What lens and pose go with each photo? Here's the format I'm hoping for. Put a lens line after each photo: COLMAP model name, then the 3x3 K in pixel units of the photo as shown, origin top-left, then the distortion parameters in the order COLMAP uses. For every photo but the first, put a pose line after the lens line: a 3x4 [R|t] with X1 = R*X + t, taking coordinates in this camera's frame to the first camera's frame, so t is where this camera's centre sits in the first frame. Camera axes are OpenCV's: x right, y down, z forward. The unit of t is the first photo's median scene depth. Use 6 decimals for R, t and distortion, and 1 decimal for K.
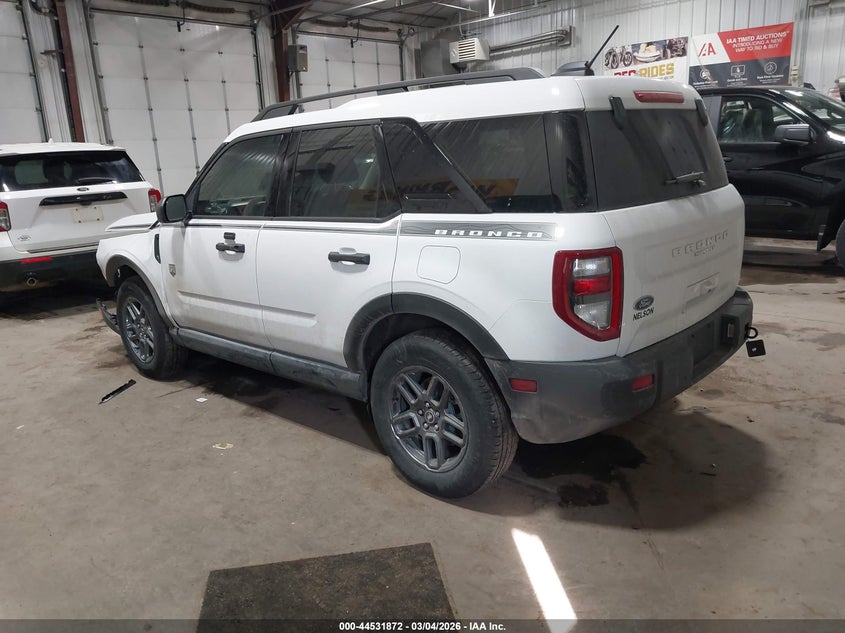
lens RADIAL K [[653.7, 0, 436.3], [0, 653.7, 321.6], [0, 0, 1]] dist [-0.004890, 0.007991]
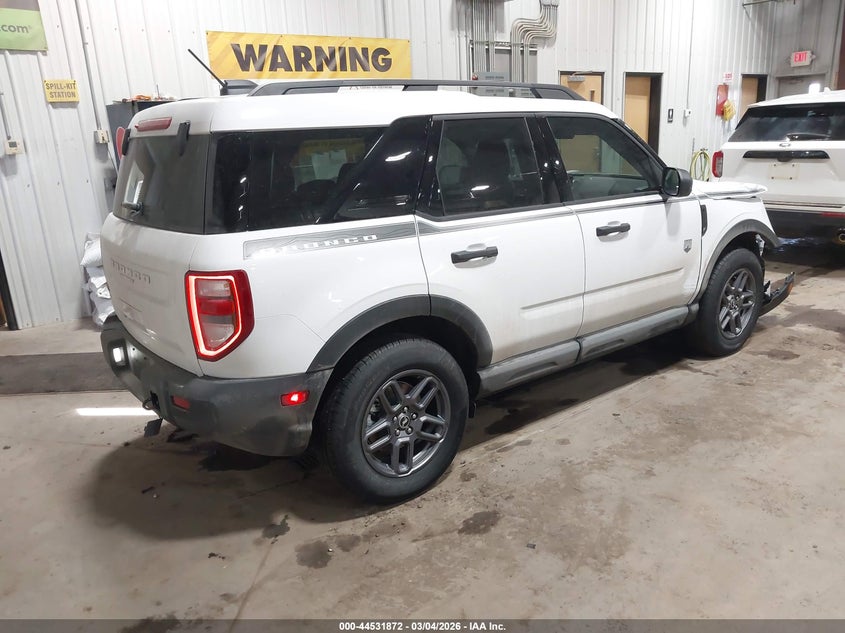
lens RADIAL K [[653.7, 0, 436.3], [0, 653.7, 321.6], [0, 0, 1]] dist [-0.004890, 0.007991]
pose [[-0.167027, 0.330391, -0.928948, 0.890863], [-0.200297, 0.911166, 0.360081, -0.346323], [0.965393, 0.246209, -0.086012, 1.075919]]
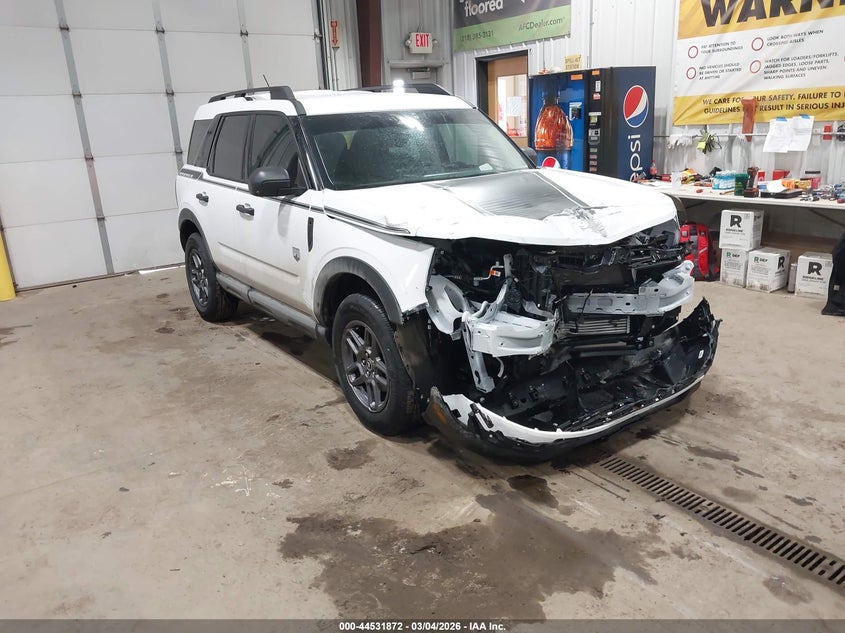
lens RADIAL K [[672.5, 0, 422.5], [0, 672.5, 316.5], [0, 0, 1]] dist [0.001340, -0.007264]
pose [[-0.970770, 0.025403, 0.238662, -0.486987], [0.146321, 0.850862, 0.504603, -0.548846], [-0.190250, 0.524775, -0.829709, 2.109934]]
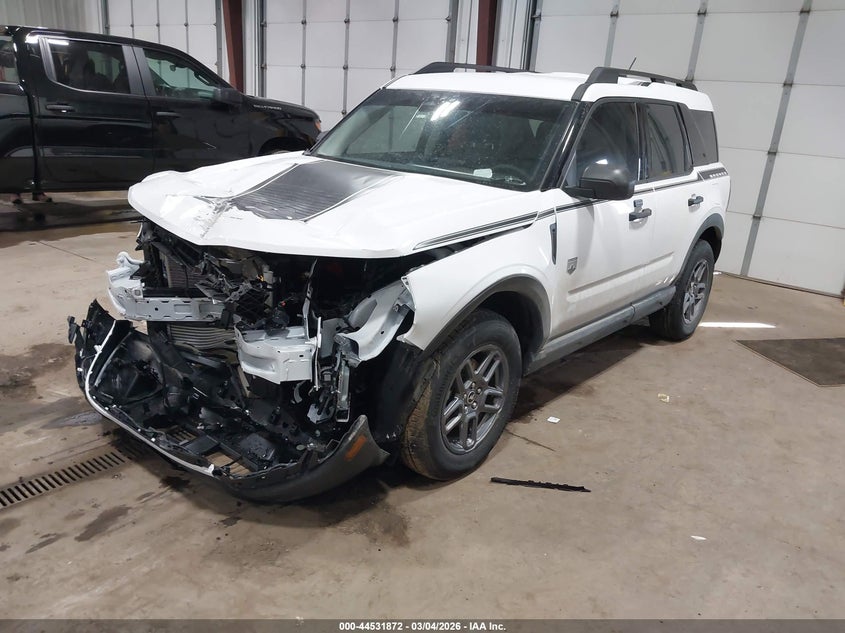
lens RADIAL K [[679.3, 0, 422.5], [0, 679.3, 316.5], [0, 0, 1]] dist [0.066650, -0.074988]
pose [[-0.044865, -0.261663, 0.964116, -1.175502], [0.181739, 0.946846, 0.265433, -0.264825], [-0.982323, 0.187126, 0.005074, 1.176728]]
